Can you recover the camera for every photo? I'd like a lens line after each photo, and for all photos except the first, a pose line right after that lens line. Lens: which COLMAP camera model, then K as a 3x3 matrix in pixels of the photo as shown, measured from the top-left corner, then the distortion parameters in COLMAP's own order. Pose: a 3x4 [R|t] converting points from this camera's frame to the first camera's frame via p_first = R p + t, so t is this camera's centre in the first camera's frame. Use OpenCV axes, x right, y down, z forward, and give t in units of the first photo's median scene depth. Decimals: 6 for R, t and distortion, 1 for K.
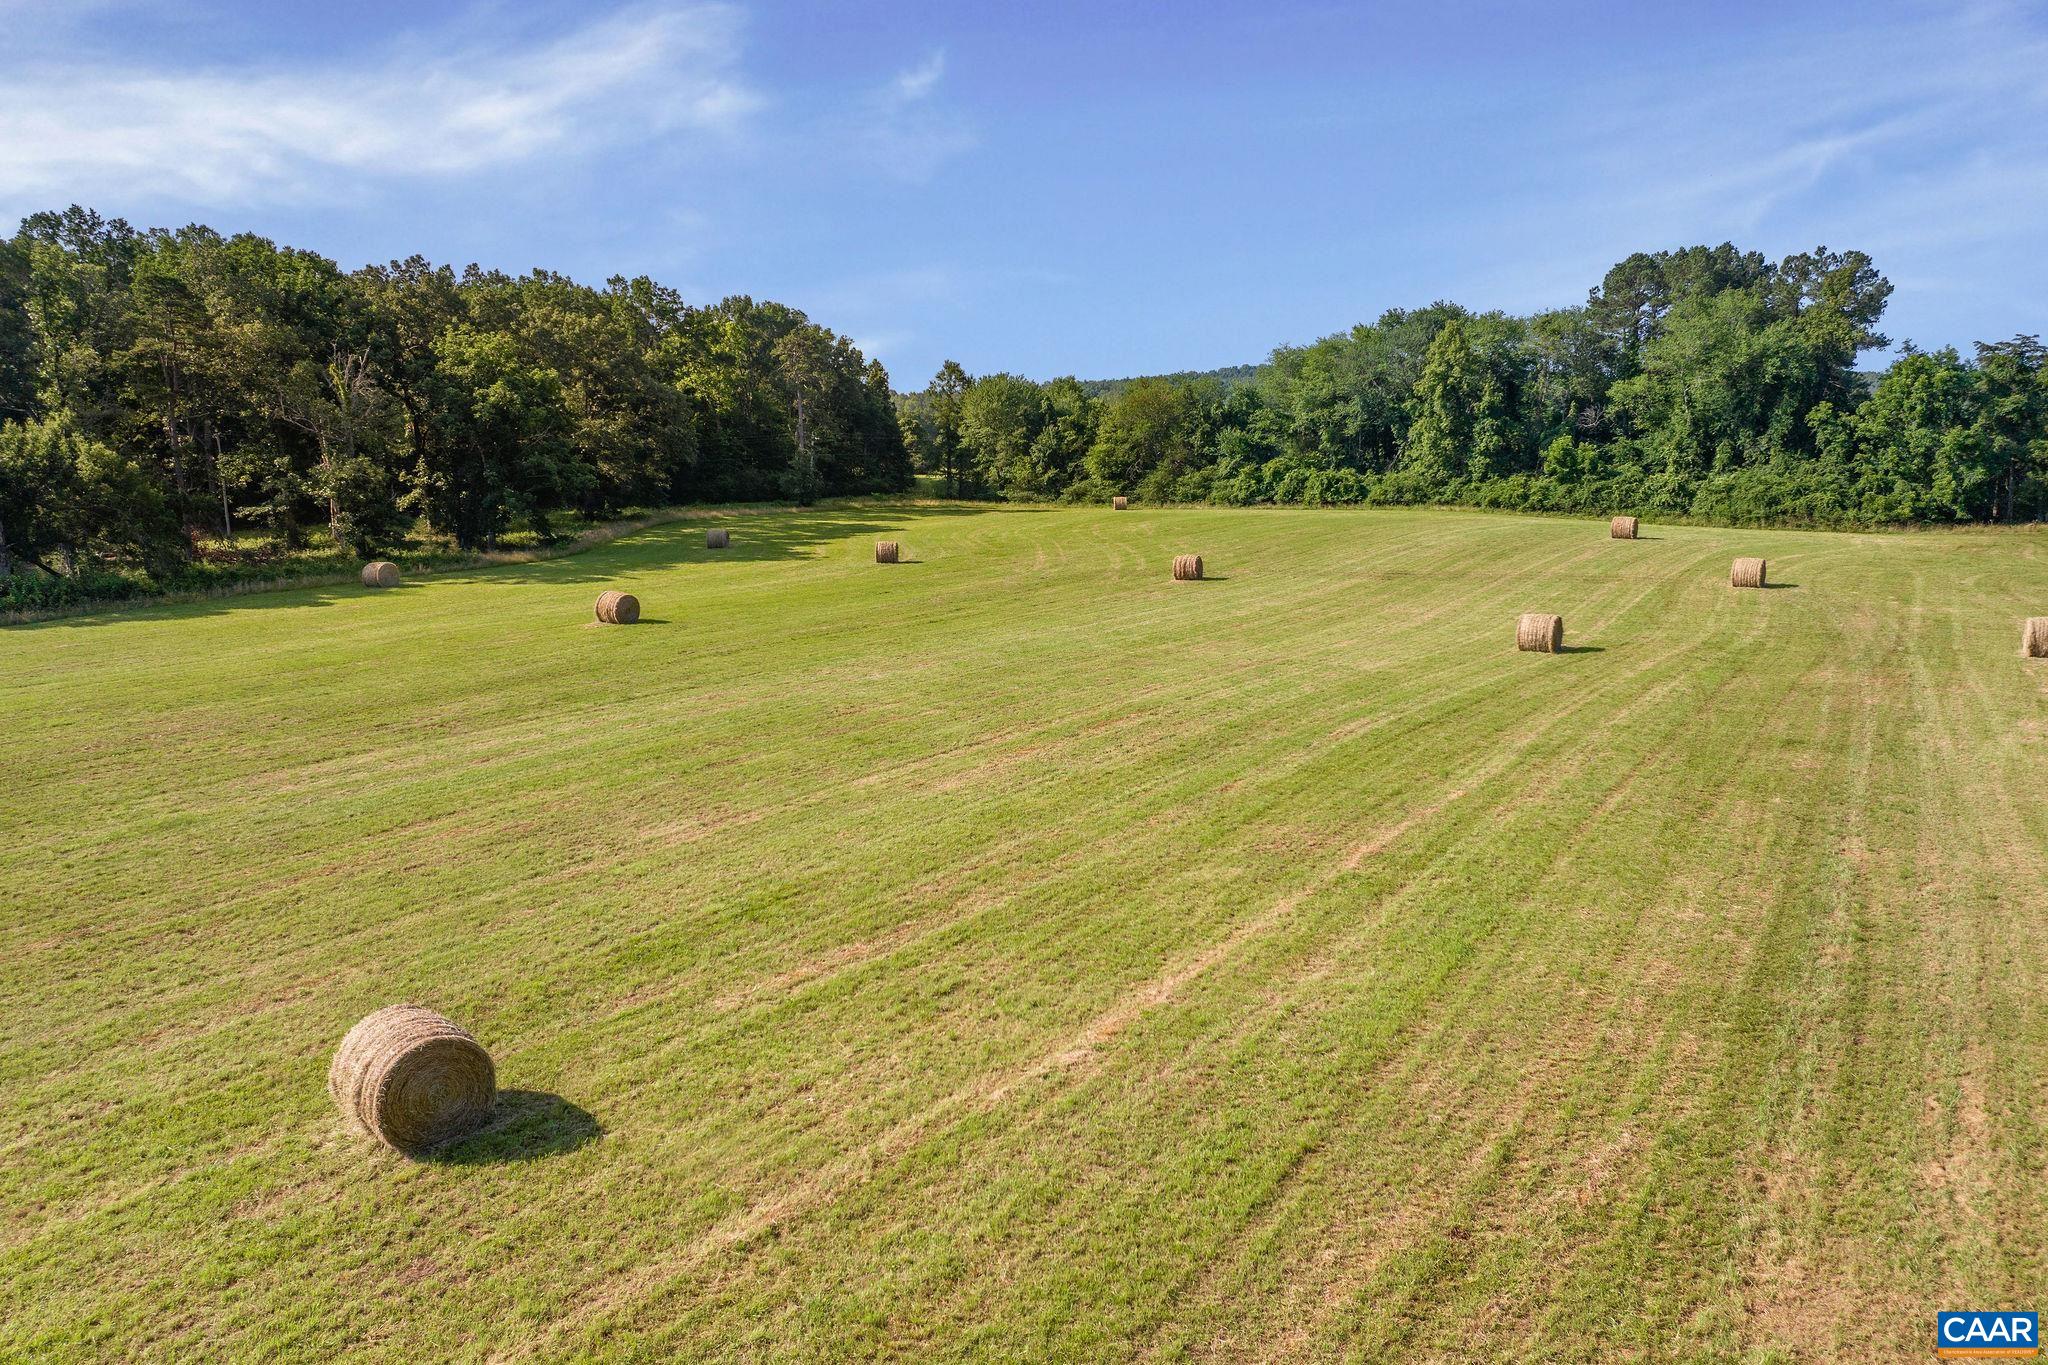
lens RADIAL K [[1449.0, 0, 1021.2], [0, 1449.0, 739.3], [0, 0, 1]] dist [-0.029129, -0.001203]
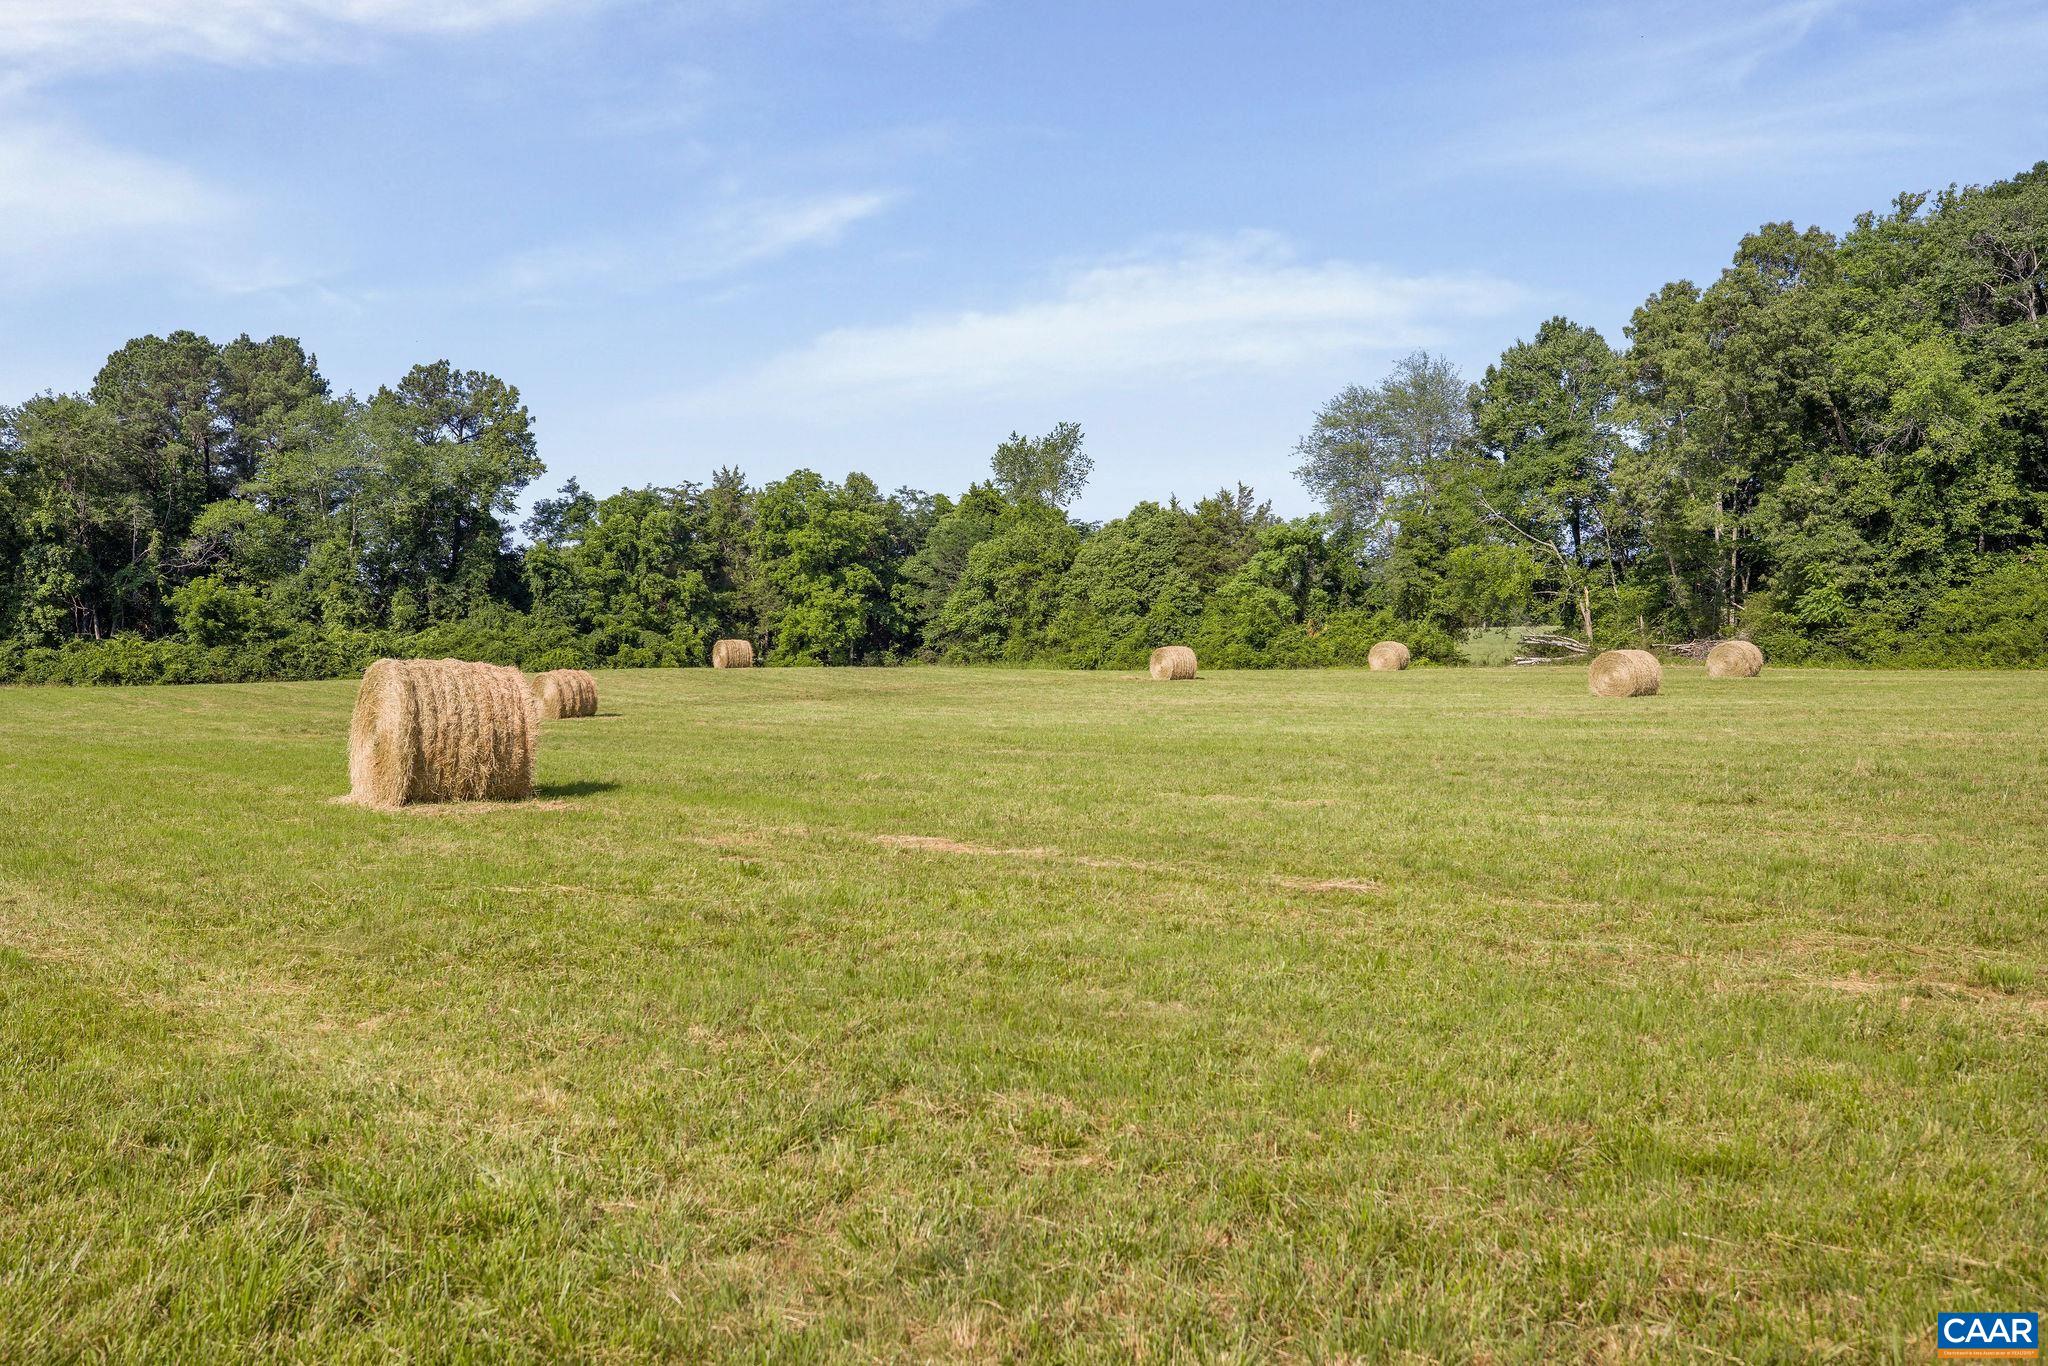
lens RADIAL K [[1749.2, 0, 1026.3], [0, 1749.2, 674.2], [0, 0, 1]] dist [0.087759, 0.017536]
pose [[0.325915, 0.003603, 0.945392, -0.275194], [0.215145, 0.973472, -0.077879, -0.021091], [-0.920593, 0.228778, 0.316494, 0.405644]]
